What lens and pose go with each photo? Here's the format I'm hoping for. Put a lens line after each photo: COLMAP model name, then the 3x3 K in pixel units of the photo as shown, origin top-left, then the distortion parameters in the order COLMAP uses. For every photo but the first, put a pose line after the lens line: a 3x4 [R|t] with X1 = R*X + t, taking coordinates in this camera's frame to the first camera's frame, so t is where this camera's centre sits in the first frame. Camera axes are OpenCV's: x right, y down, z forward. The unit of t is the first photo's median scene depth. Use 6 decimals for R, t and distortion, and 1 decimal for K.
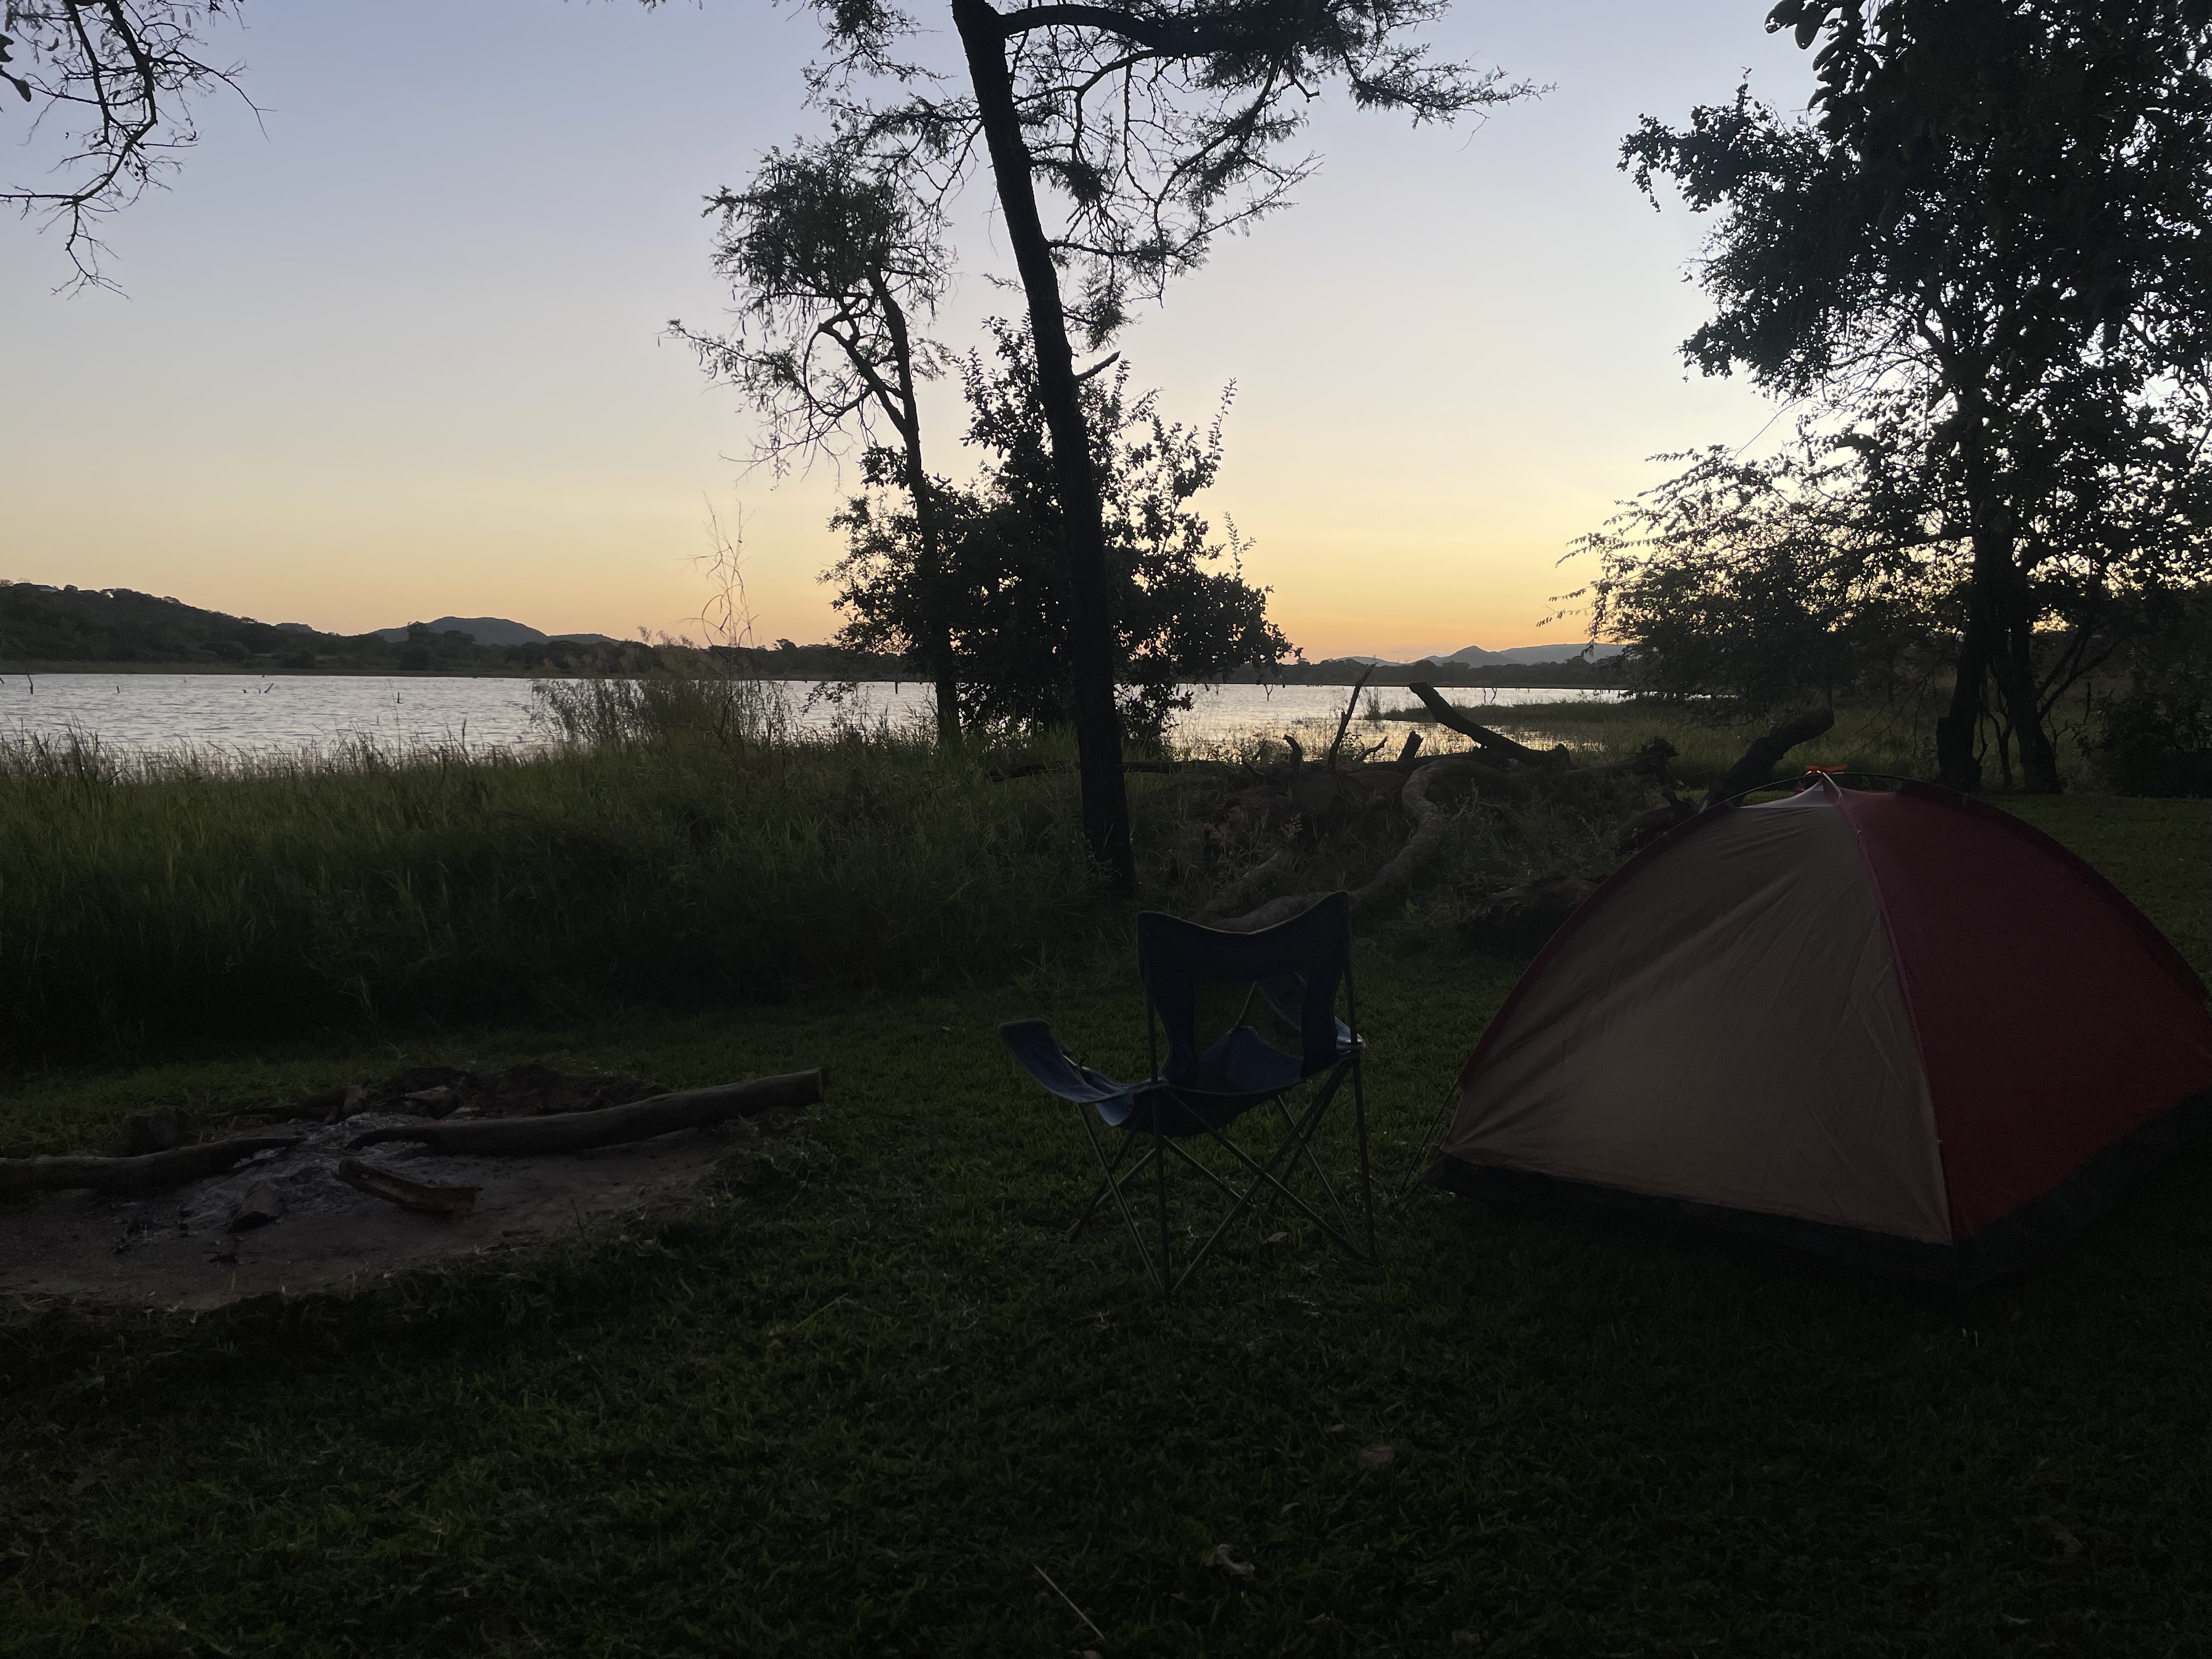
lens RADIAL K [[1644.5, 0, 1117.1], [0, 1644.5, 826.6], [0, 0, 1]] dist [0.052399, -0.010205]
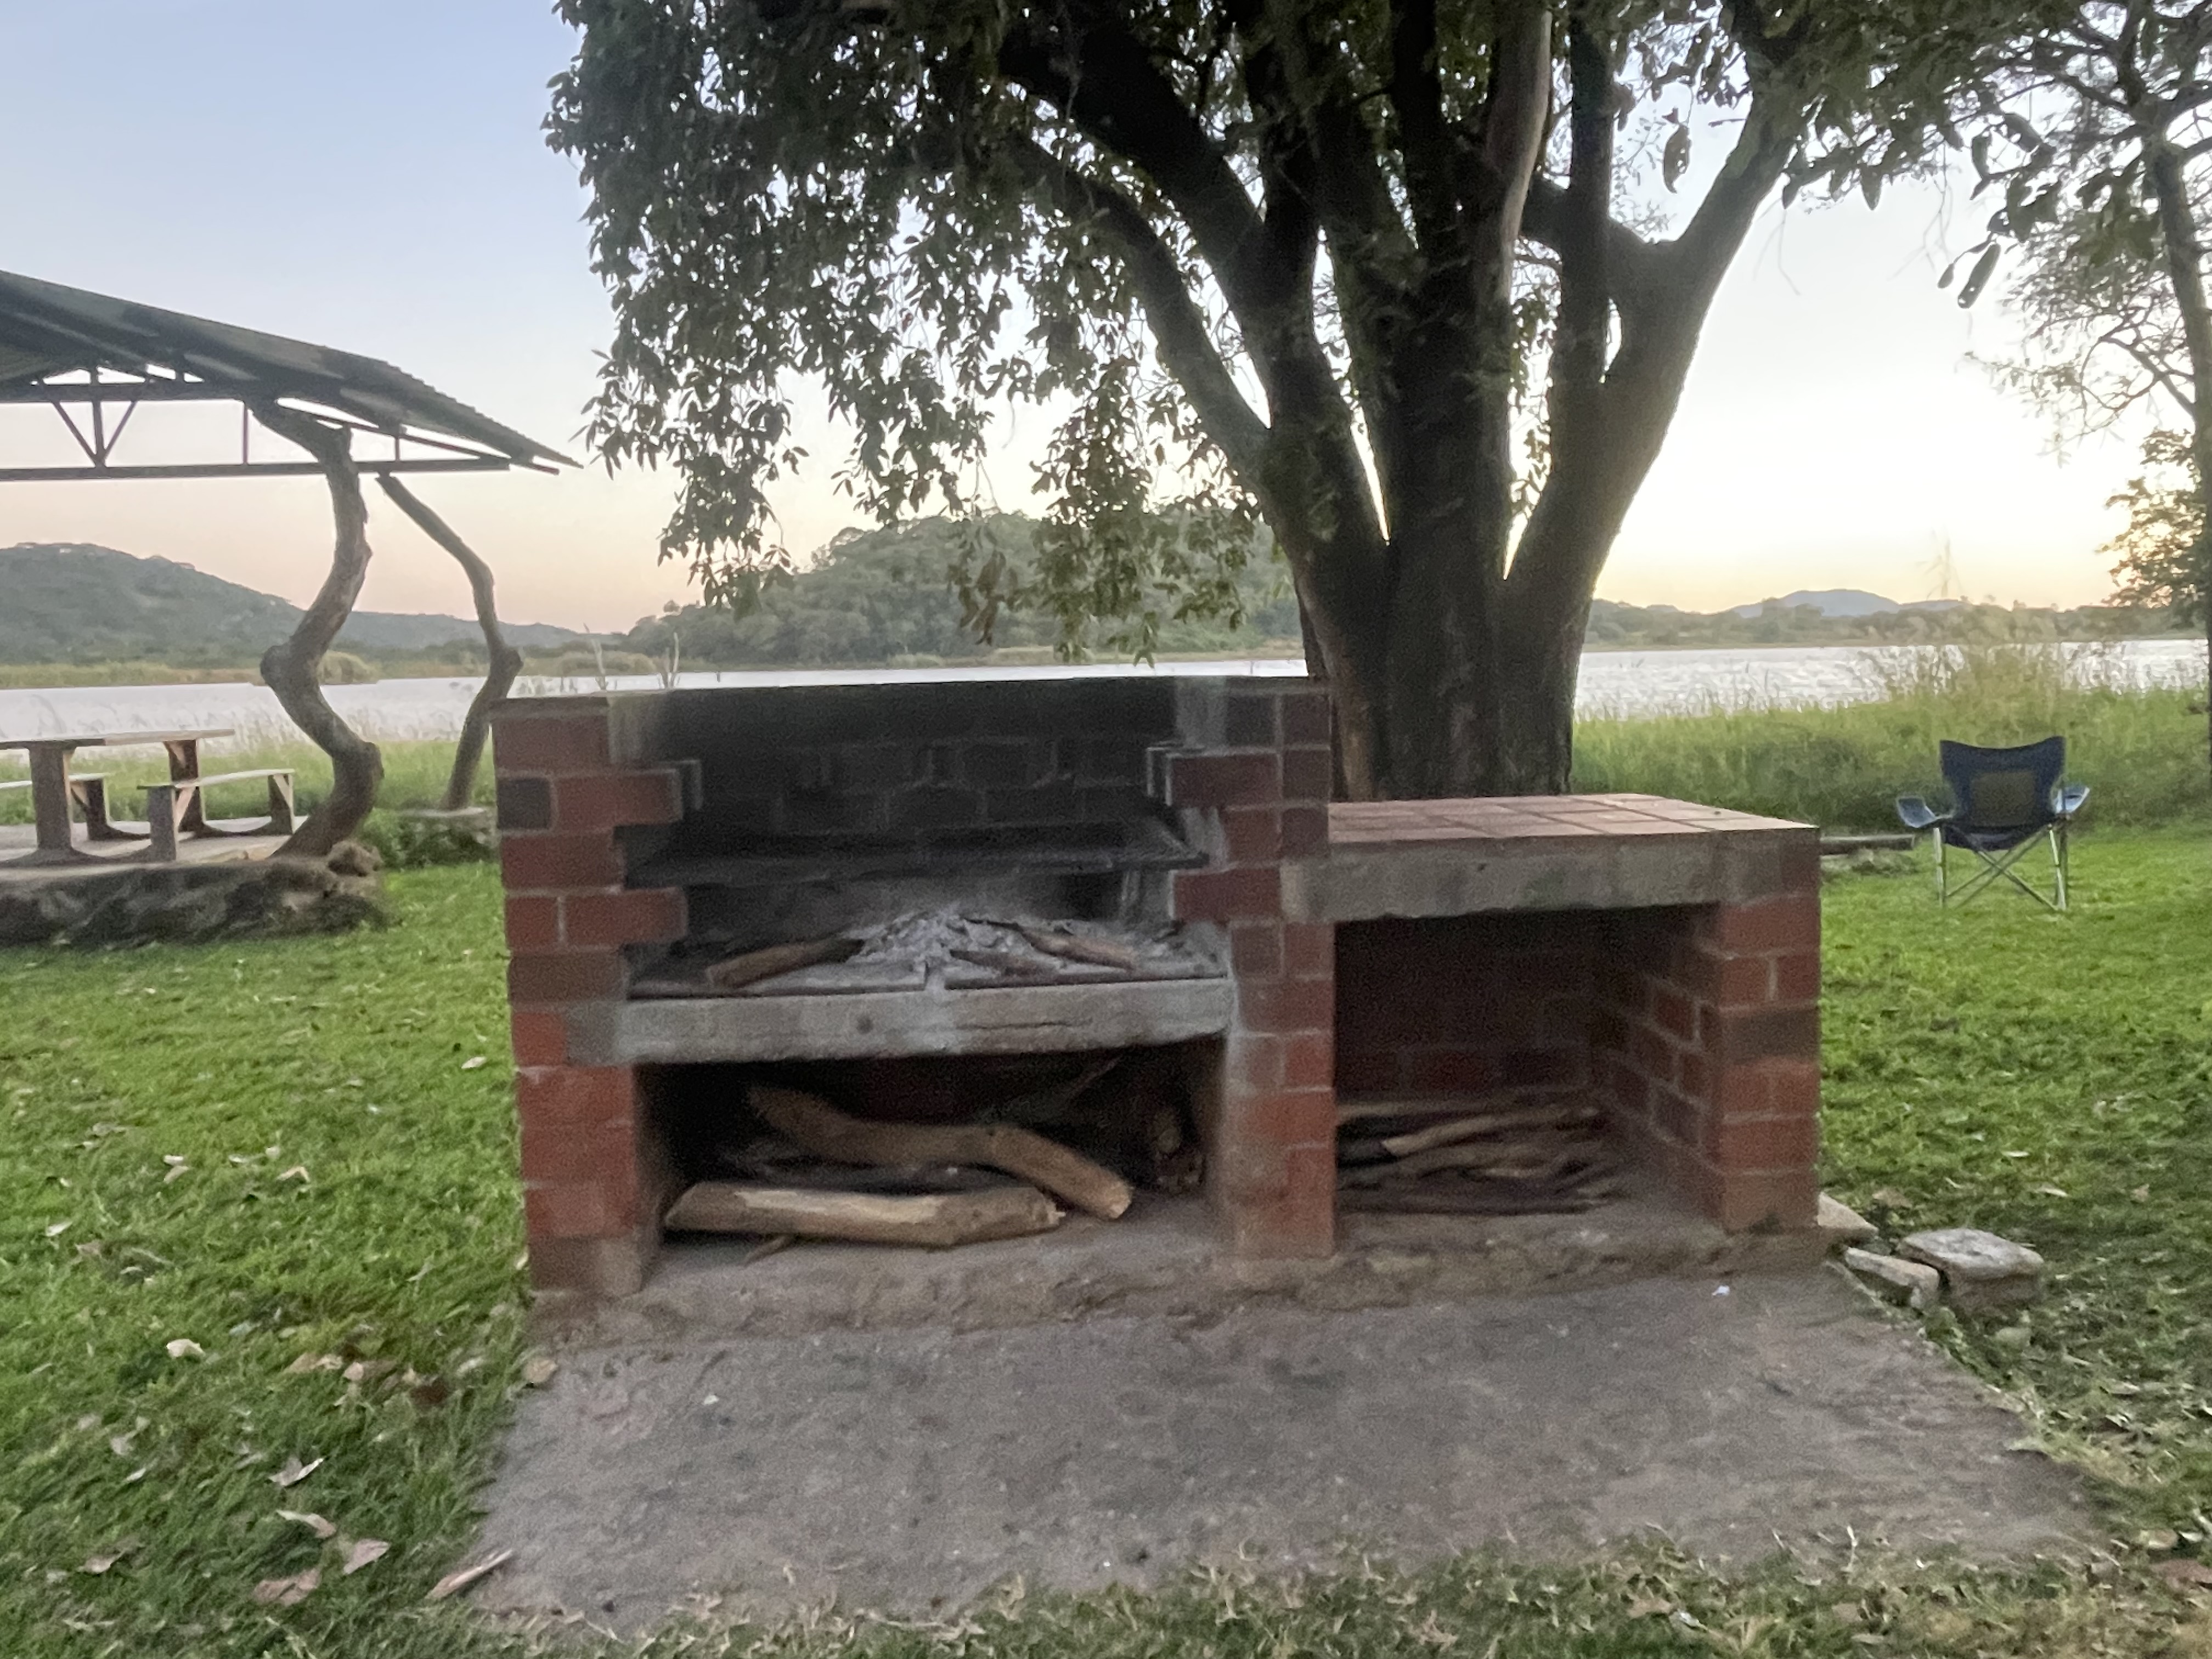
lens RADIAL K [[1605.3, 0, 1112.5], [0, 1605.3, 834.1], [0, 0, 1]] dist [-0.001586, 0.003815]
pose [[0.708324, 0.053227, -0.703878, 0.140602], [-0.036567, 0.998581, 0.038715, 0.031059], [0.704940, -0.001684, 0.709265, -0.296834]]
